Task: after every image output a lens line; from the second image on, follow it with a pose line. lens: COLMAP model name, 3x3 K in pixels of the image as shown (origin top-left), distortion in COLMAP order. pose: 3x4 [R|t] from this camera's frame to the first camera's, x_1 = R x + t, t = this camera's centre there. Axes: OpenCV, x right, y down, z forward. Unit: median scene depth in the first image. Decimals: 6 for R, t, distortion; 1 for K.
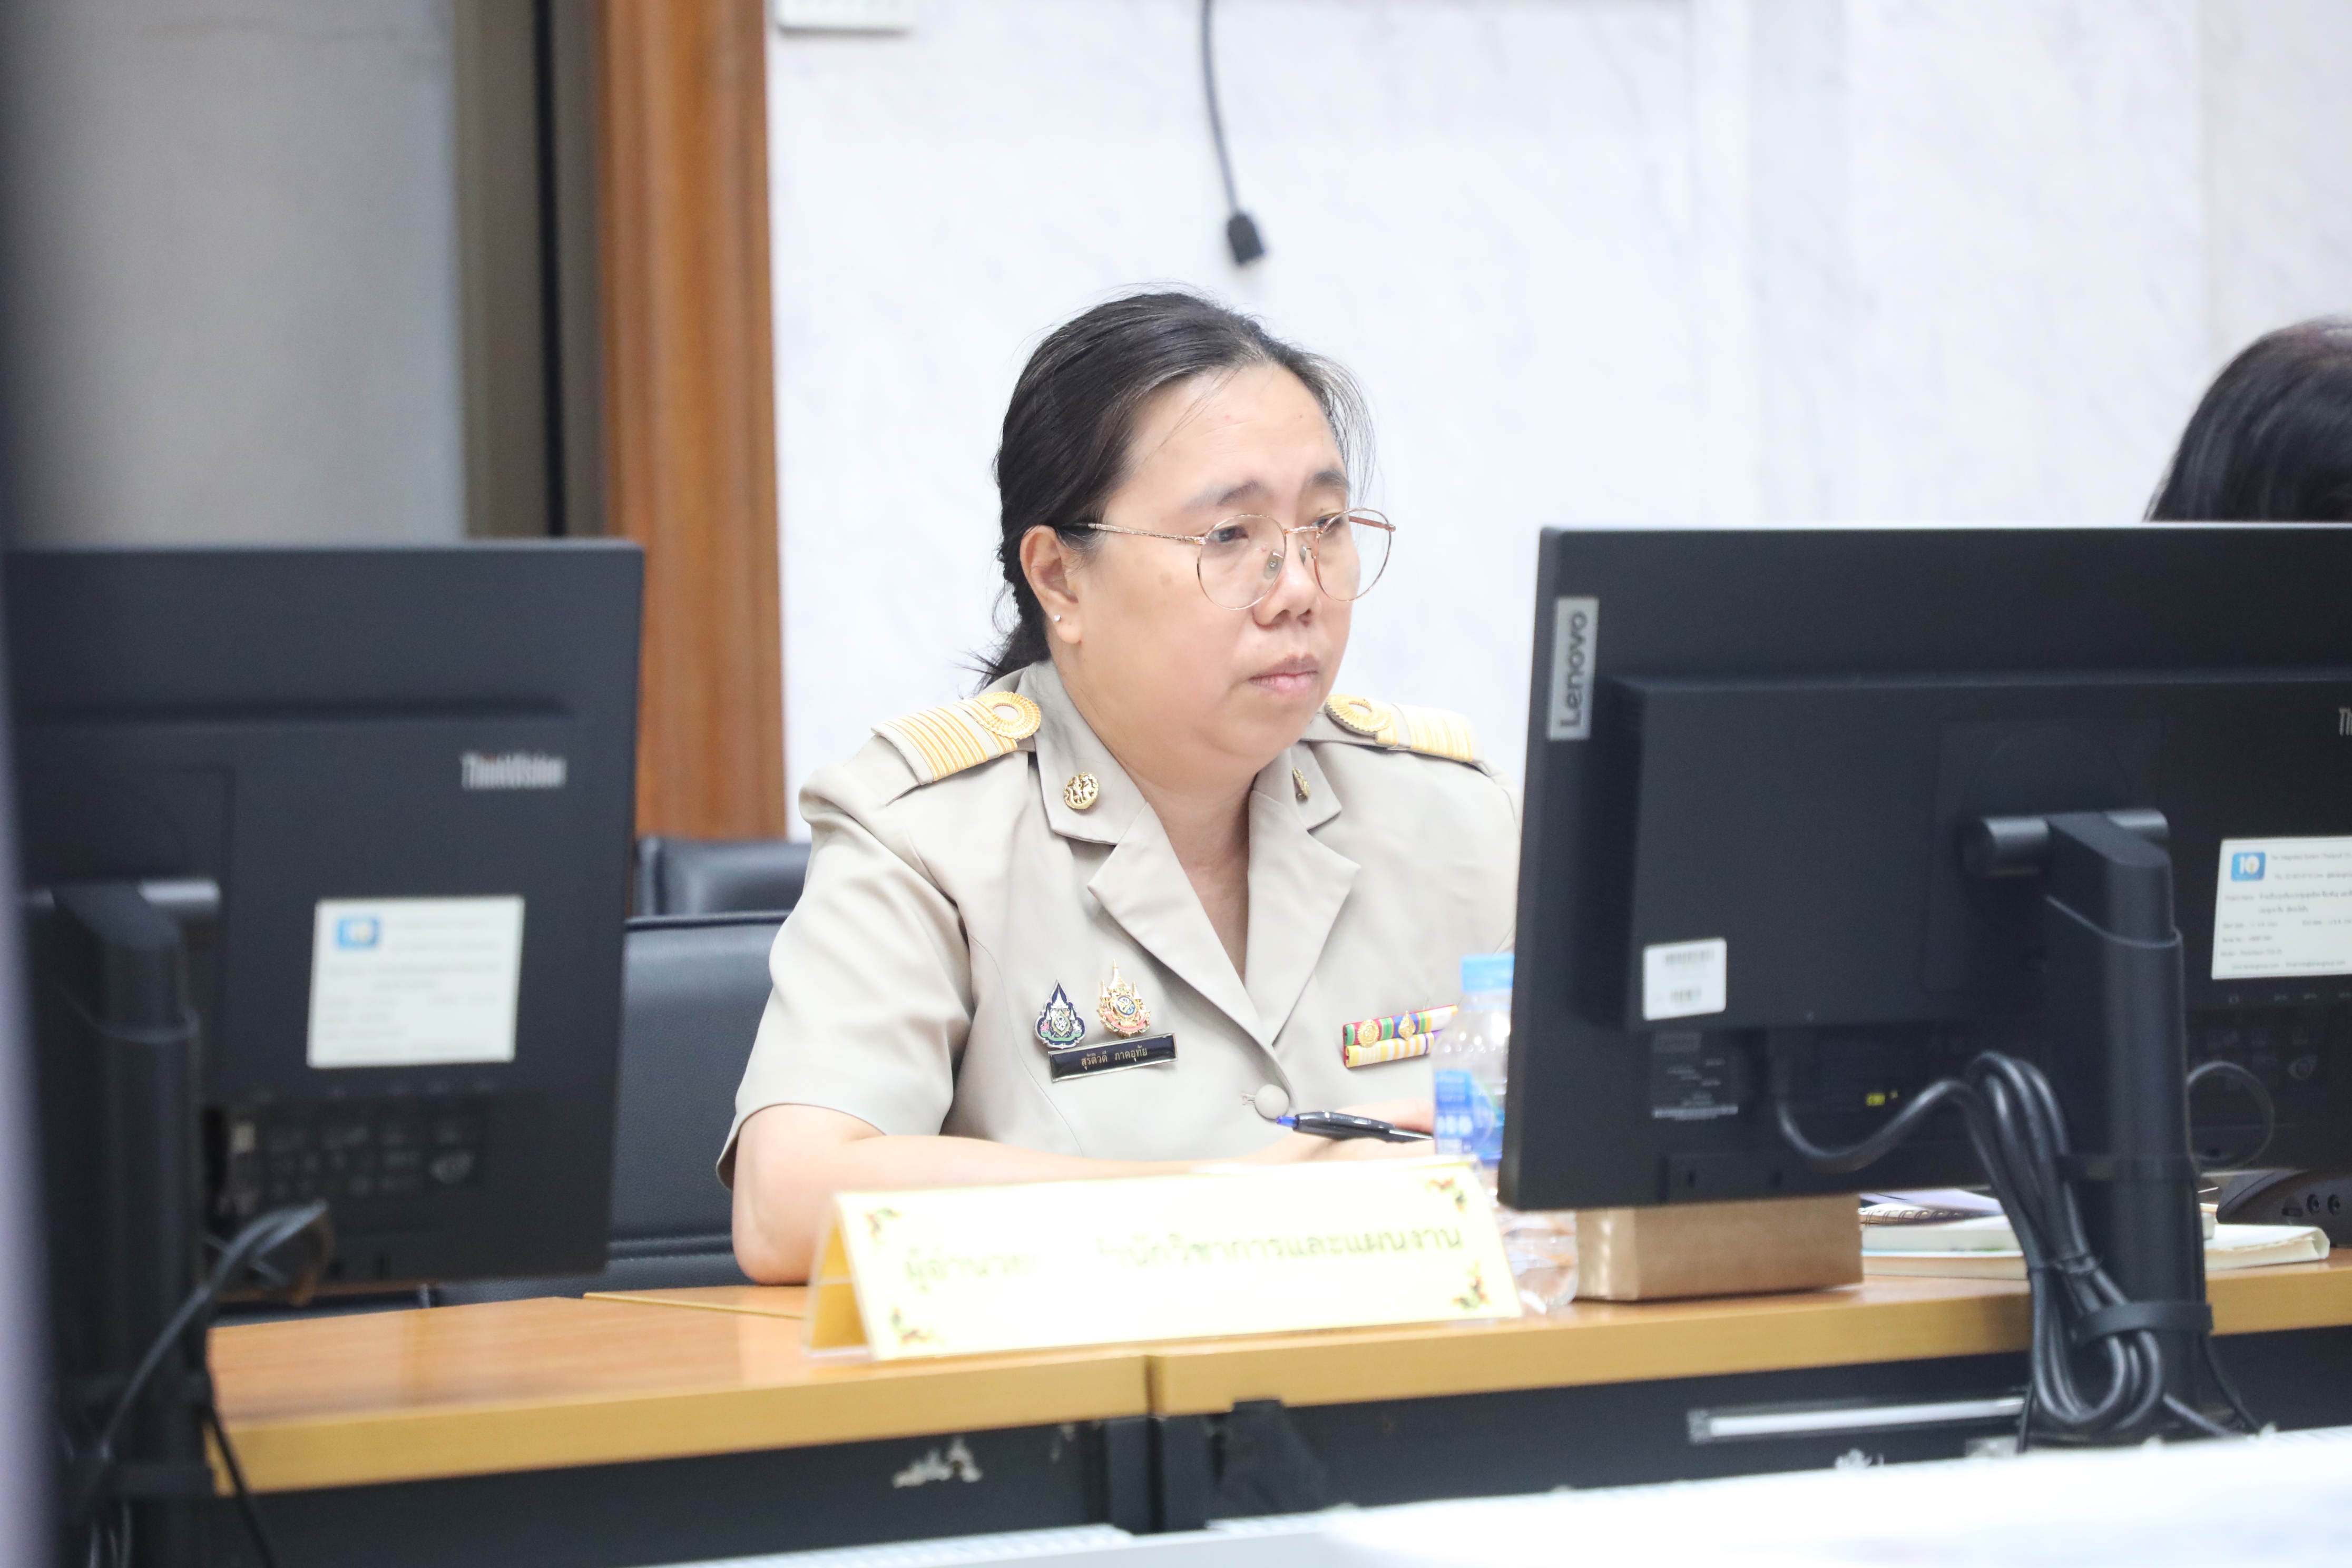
lens RADIAL K [[6852.7, 0, 1176.0], [0, 6852.7, 784.0], [0, 0, 1]] dist [0.118897, -0.524569]
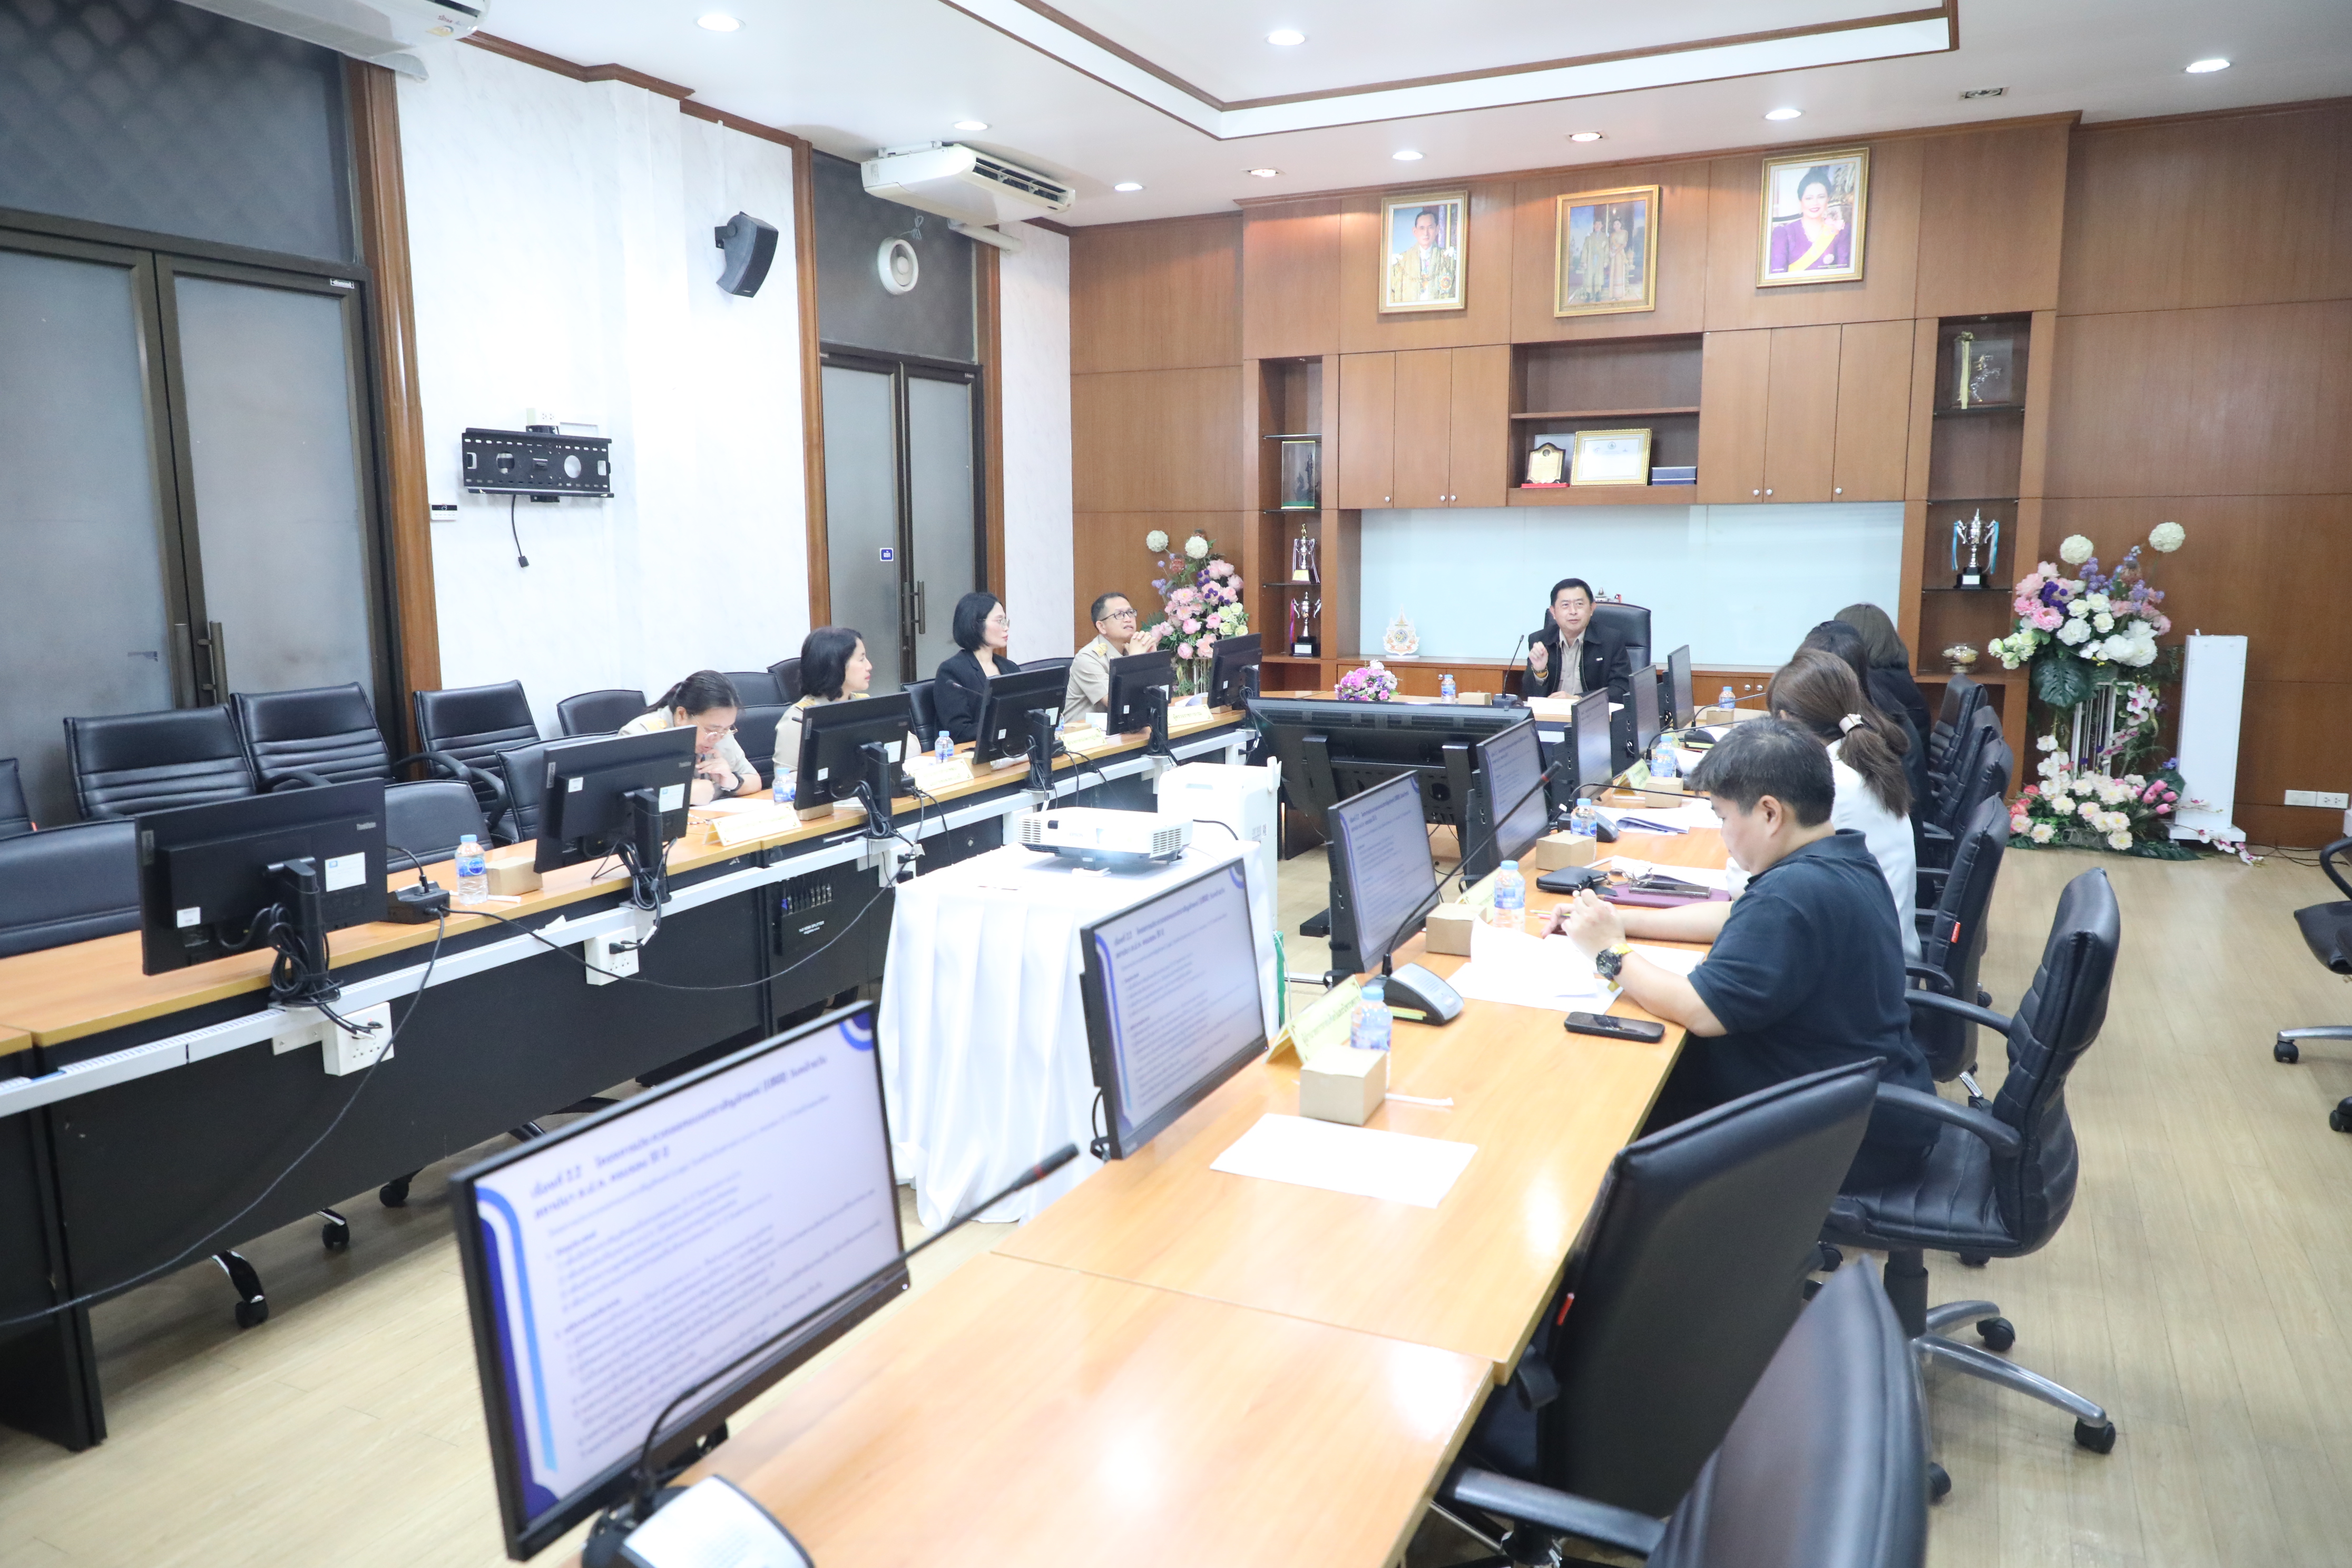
lens RADIAL K [[1596.5, 0, 1180.3], [0, 1596.5, 780.6], [0, 0, 1]] dist [0.006930, 0.005252]
pose [[0.815199, -0.060487, 0.576014, -0.524089], [-0.028365, 0.989169, 0.144017, -0.193199], [-0.578486, -0.133741, 0.804654, -0.426425]]
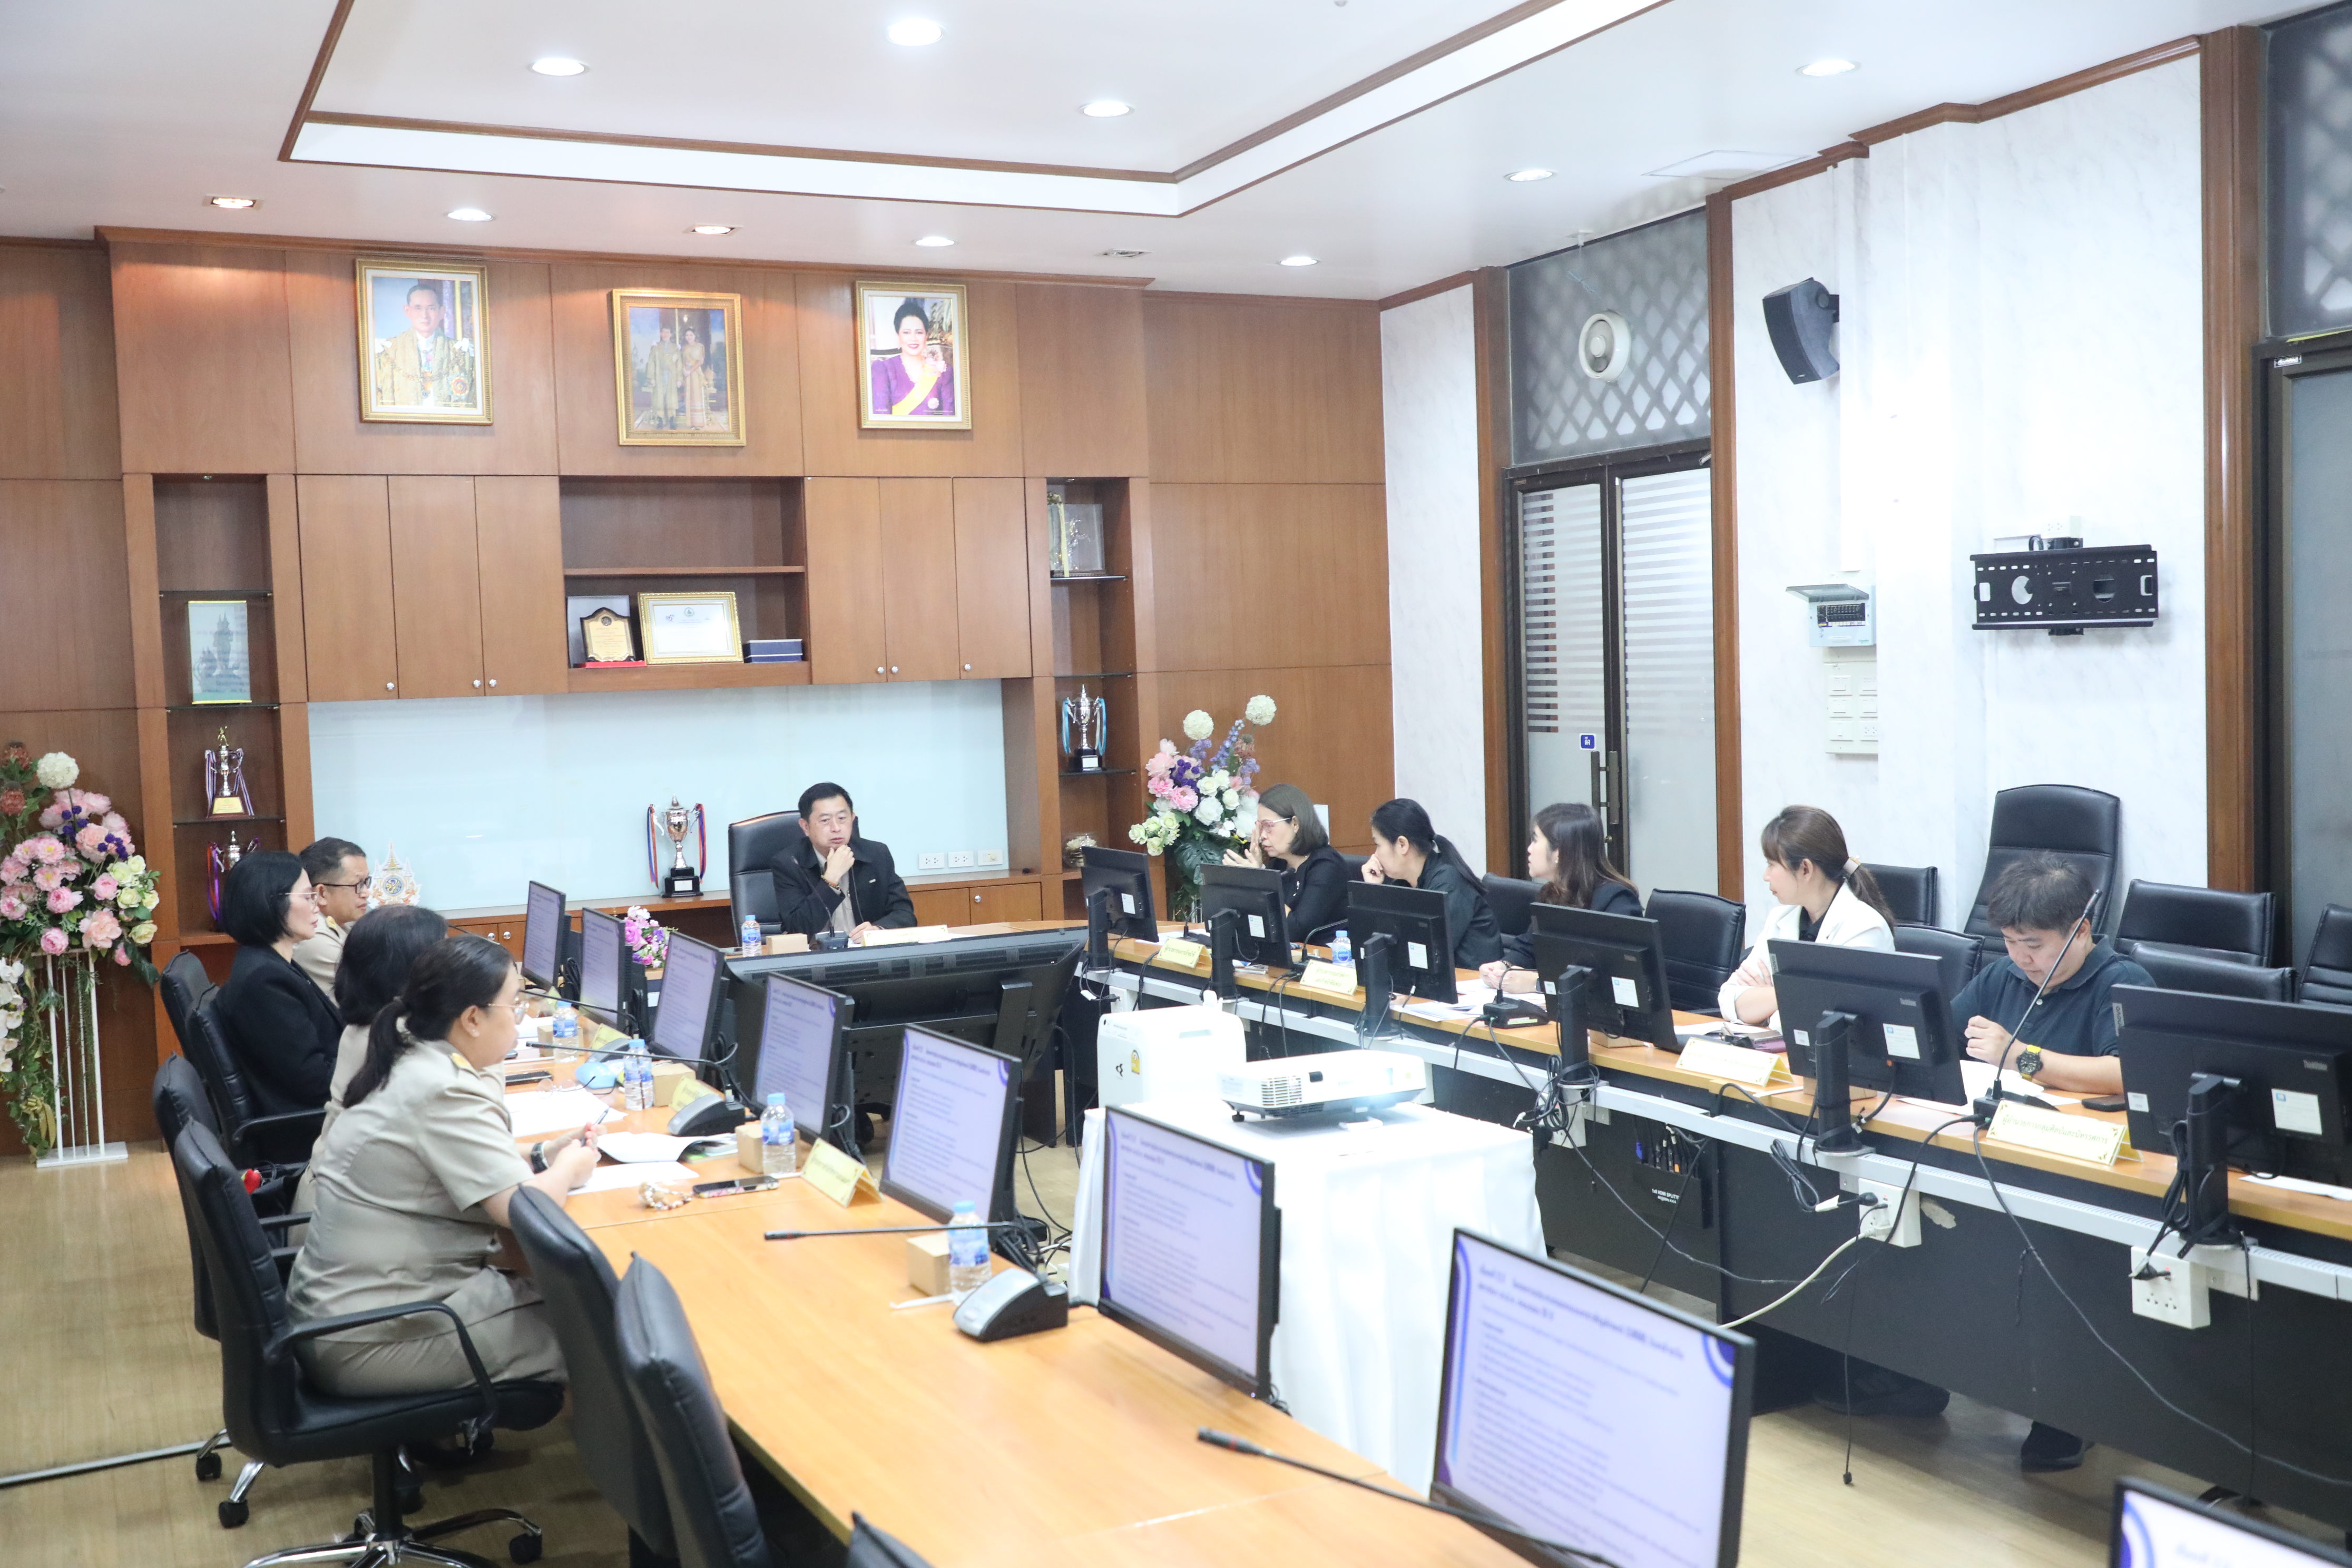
lens RADIAL K [[2382.2, 0, 1179.2], [0, 2382.2, 795.0], [0, 0, 1]] dist [0.033076, 0.002589]
pose [[0.055201, -0.018550, 0.998303, -1.475488], [0.020585, 0.999636, 0.017436, -0.188393], [-0.998263, 0.019588, 0.055562, 0.676752]]
